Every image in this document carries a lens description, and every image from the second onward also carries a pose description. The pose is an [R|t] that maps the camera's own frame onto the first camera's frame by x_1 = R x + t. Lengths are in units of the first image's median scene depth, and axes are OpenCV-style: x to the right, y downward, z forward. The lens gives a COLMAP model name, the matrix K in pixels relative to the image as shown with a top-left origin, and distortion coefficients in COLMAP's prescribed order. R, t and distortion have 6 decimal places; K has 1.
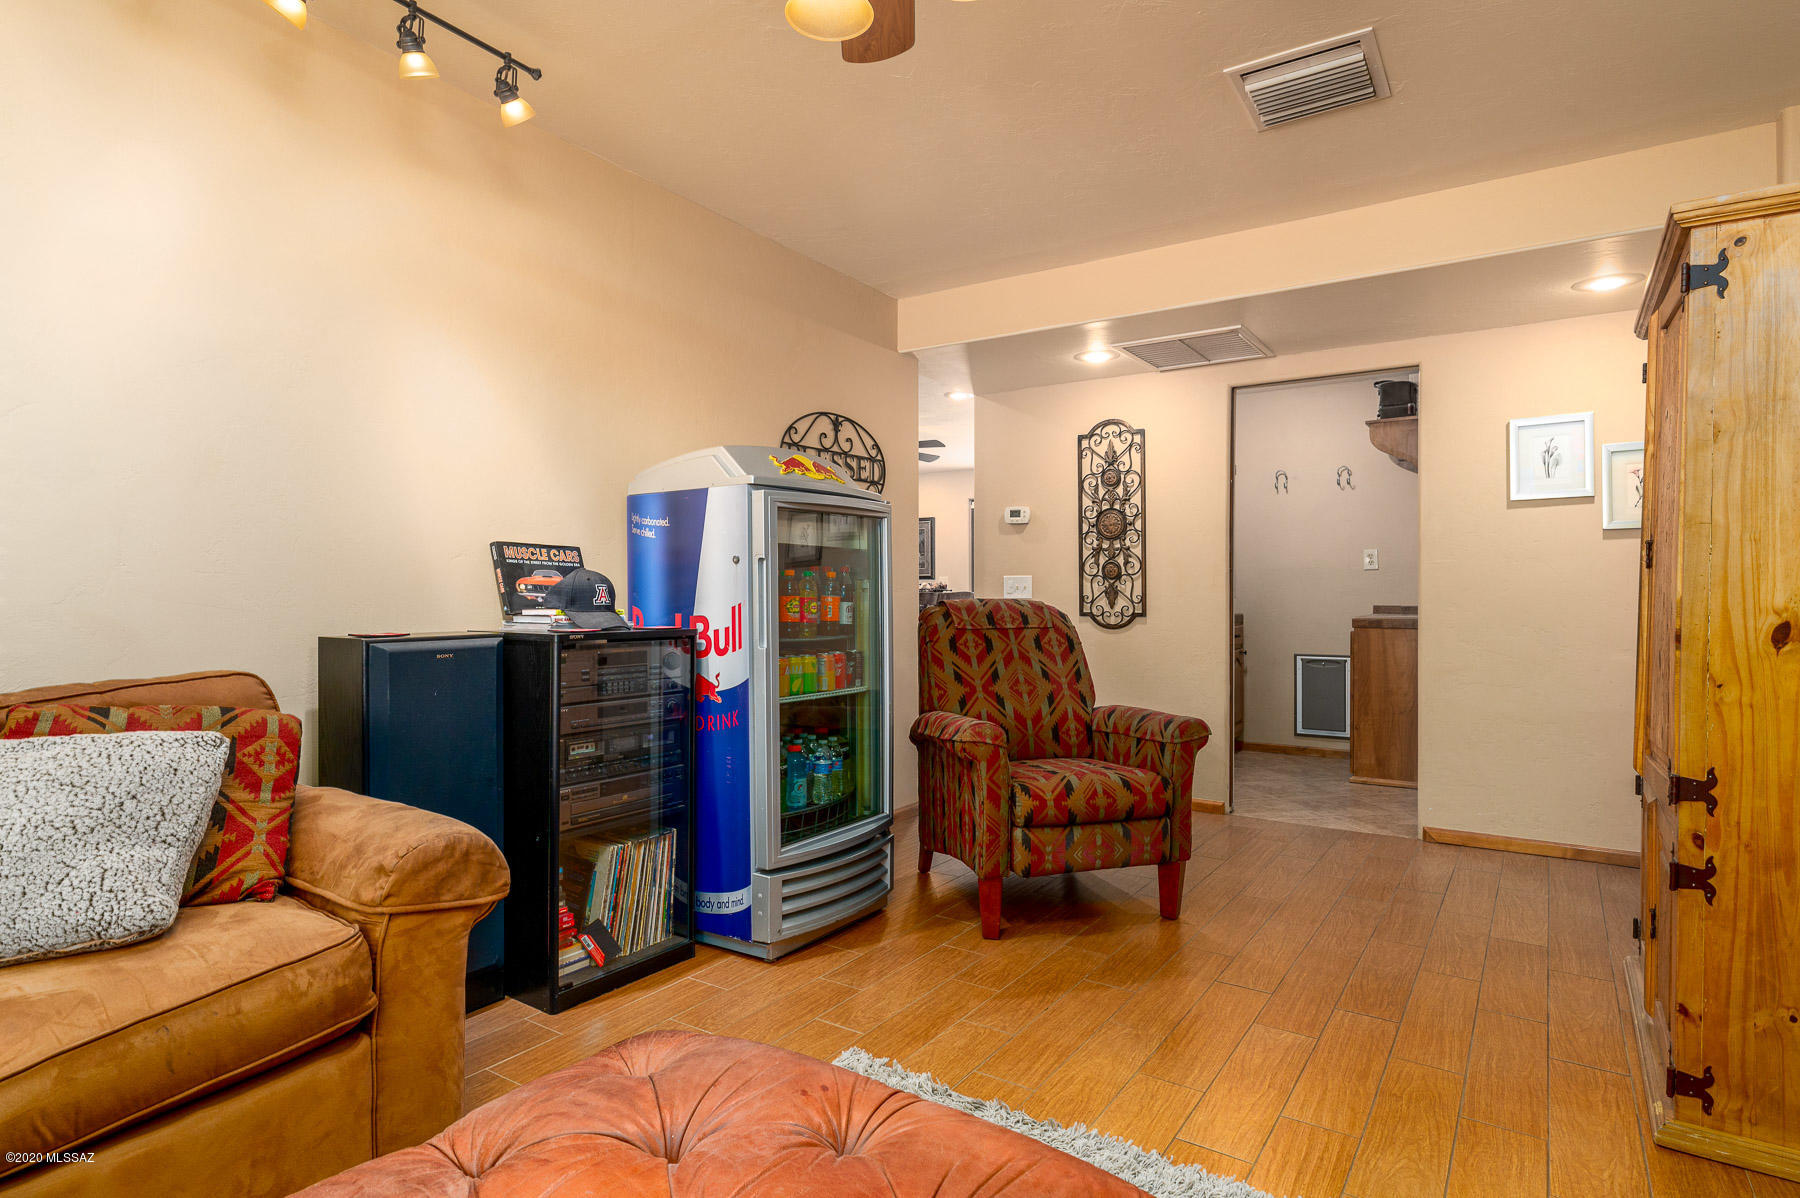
lens RADIAL K [[965.9, 0, 902.8], [0, 965.9, 597.5], [0, 0, 1]] dist [0.002507, -0.000089]
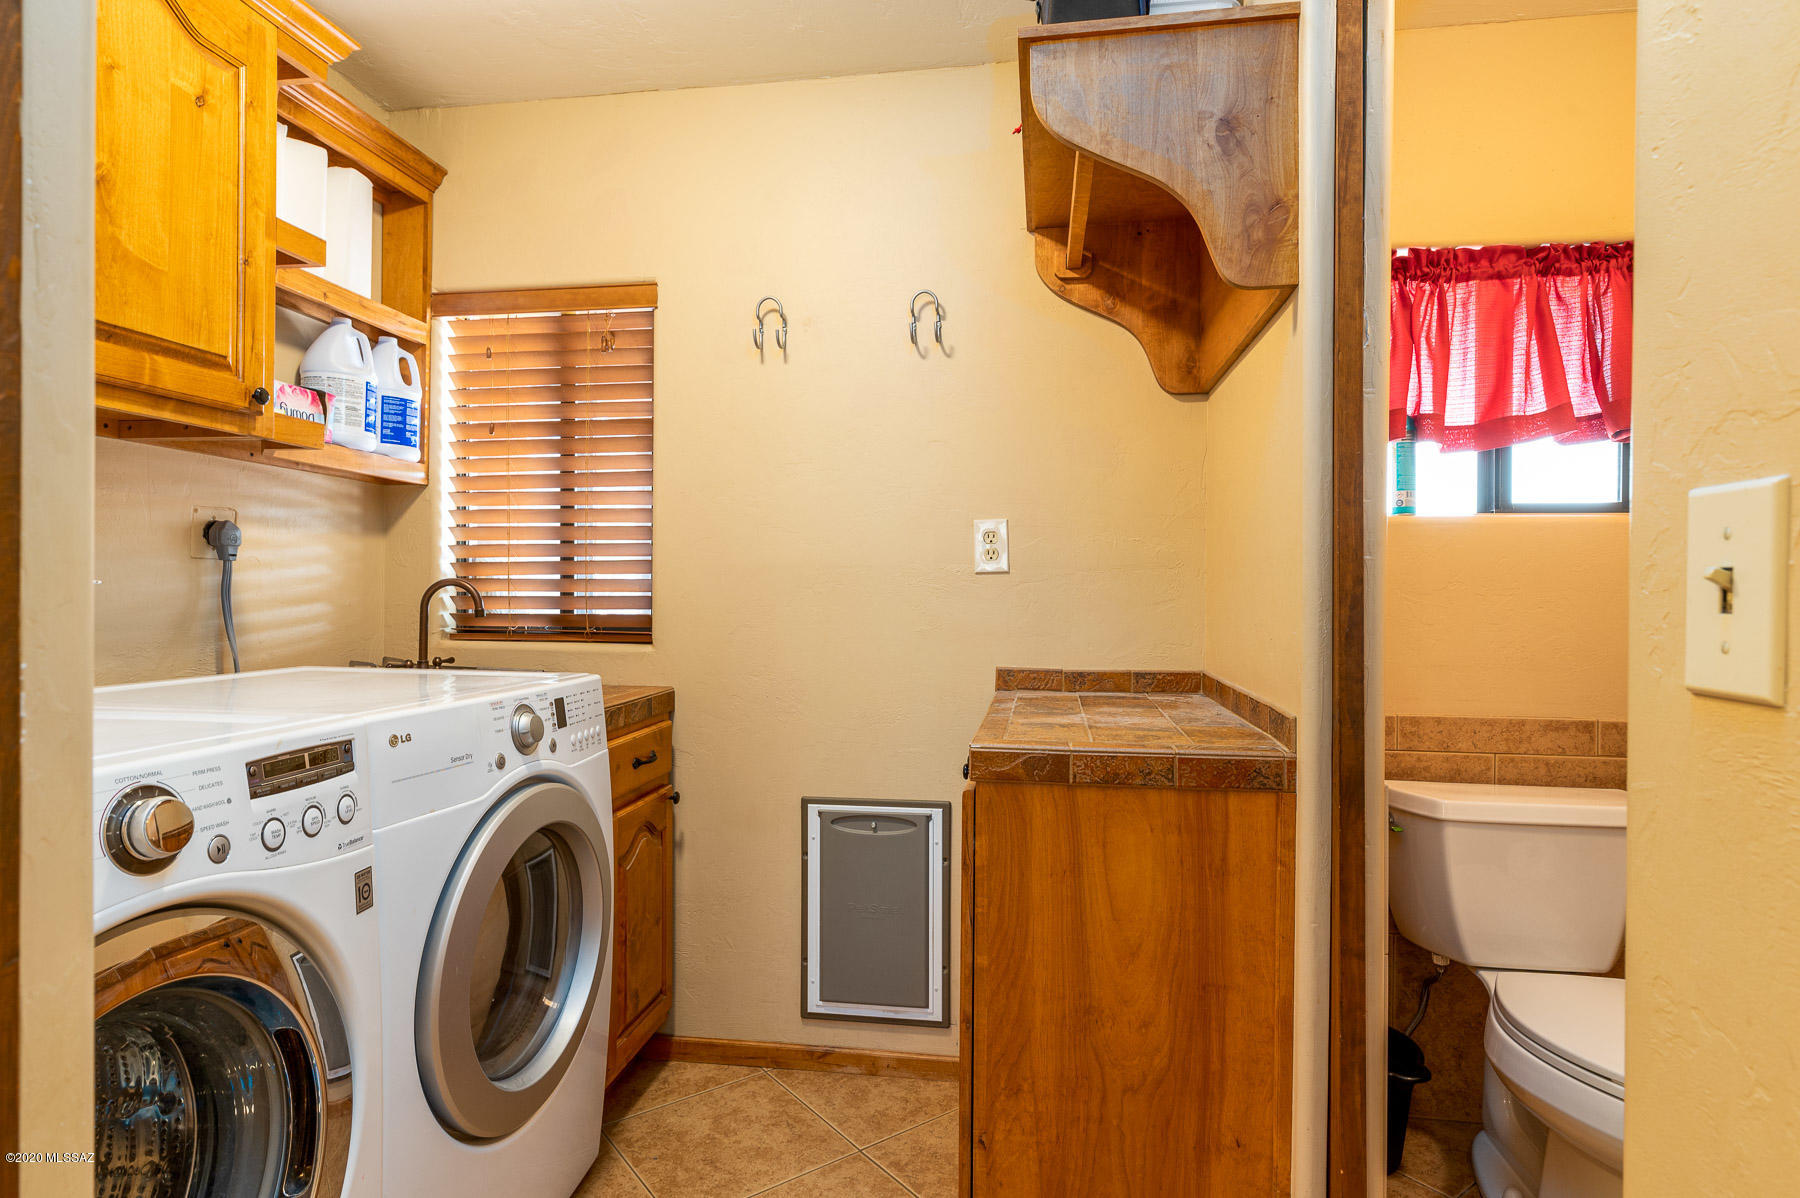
lens RADIAL K [[965.9, 0, 900.9], [0, 965.9, 596.6], [0, 0, 1]] dist [0.002507, -0.000089]
pose [[0.906288, 0.004799, 0.422634, 0.291109], [-0.003278, 0.999985, -0.004325, -0.017686], [-0.422648, 0.002534, 0.906290, 0.667791]]
